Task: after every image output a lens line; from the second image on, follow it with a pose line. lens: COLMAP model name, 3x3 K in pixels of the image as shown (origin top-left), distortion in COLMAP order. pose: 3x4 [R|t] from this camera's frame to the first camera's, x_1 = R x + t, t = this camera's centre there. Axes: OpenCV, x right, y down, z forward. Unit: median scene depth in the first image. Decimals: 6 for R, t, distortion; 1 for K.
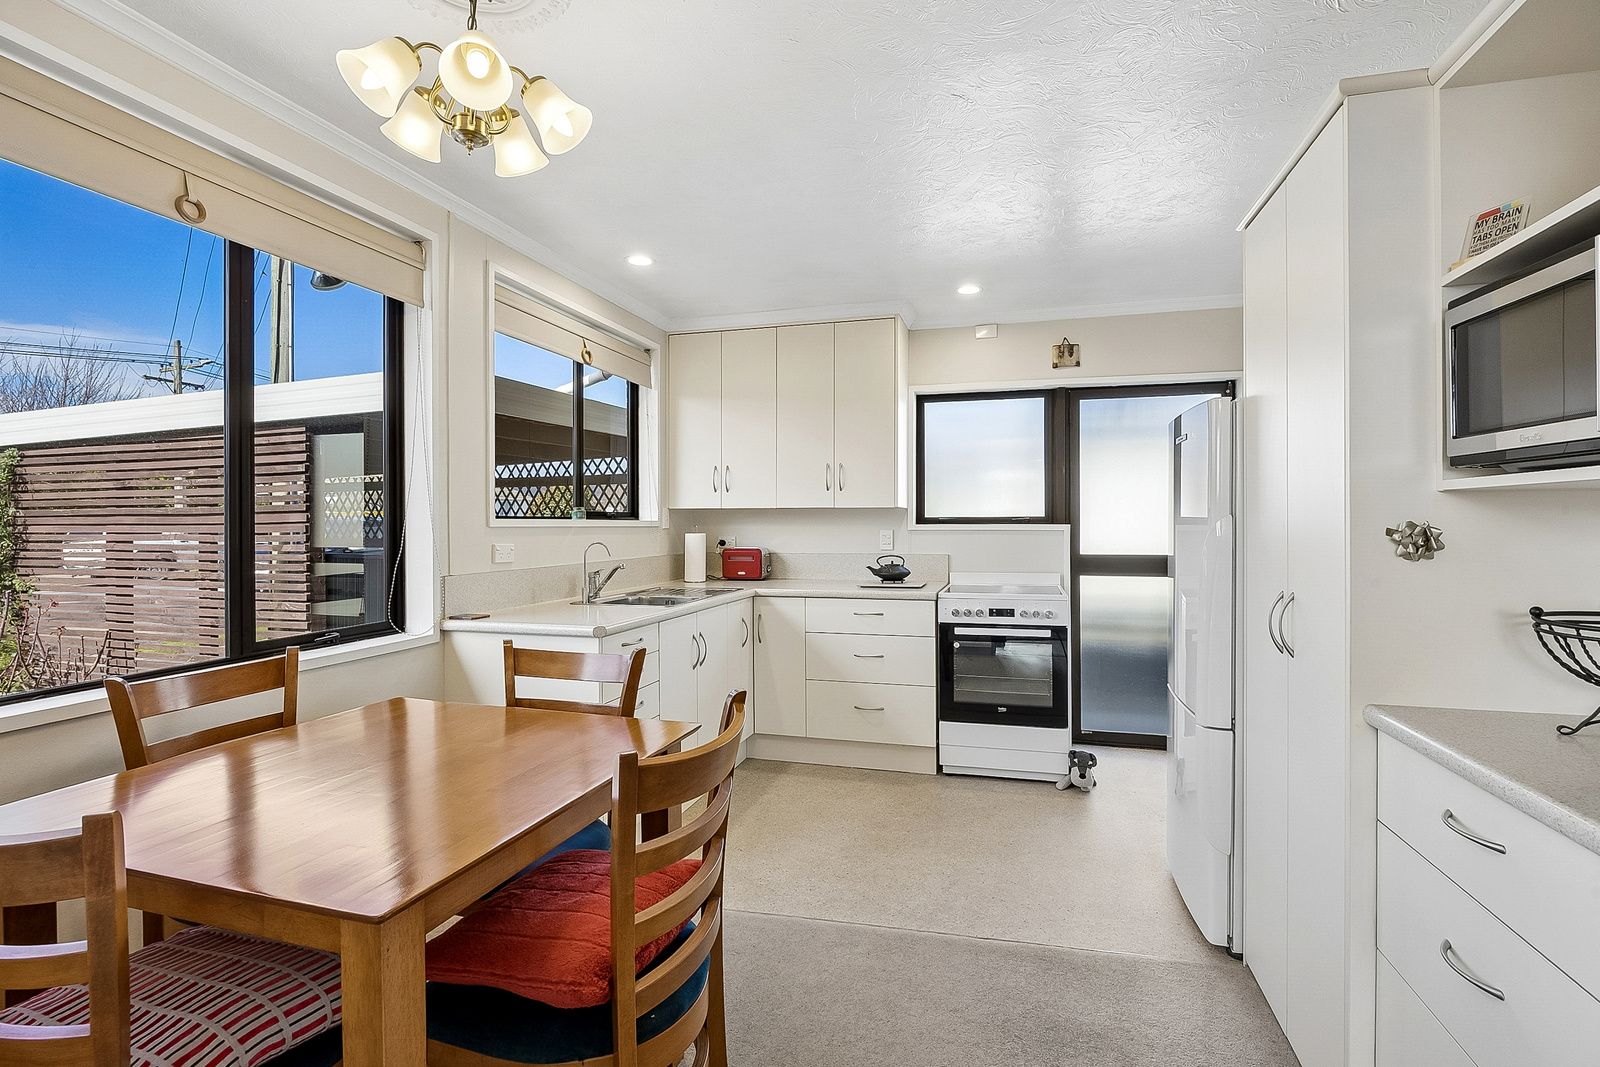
lens RADIAL K [[796.5, 0, 800.3], [0, 796.5, 515.7], [0, 0, 1]] dist [0.000057, -0.000402]
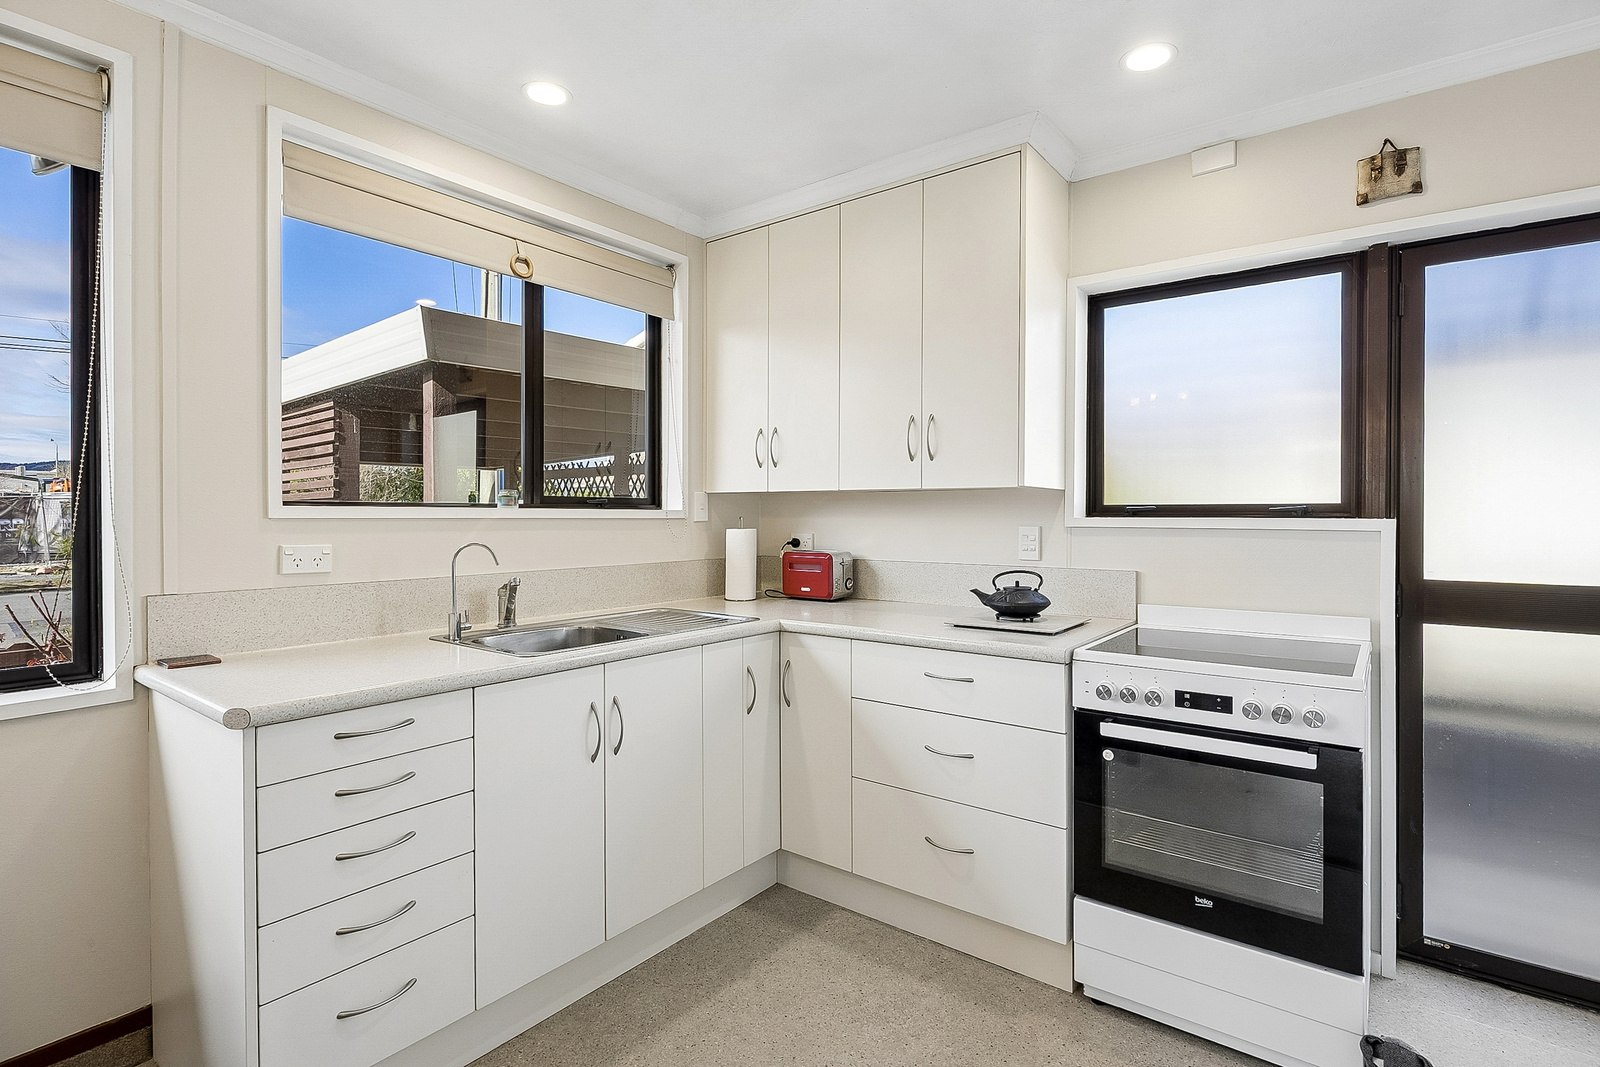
lens RADIAL K [[796.5, 0, 800.3], [0, 796.5, 515.7], [0, 0, 1]] dist [0.000057, -0.000402]
pose [[0.927925, 0.003460, -0.372750, 0.181202], [0.000565, 0.999943, 0.010687, 0.003631], [0.372766, -0.010127, 0.927870, 0.407821]]
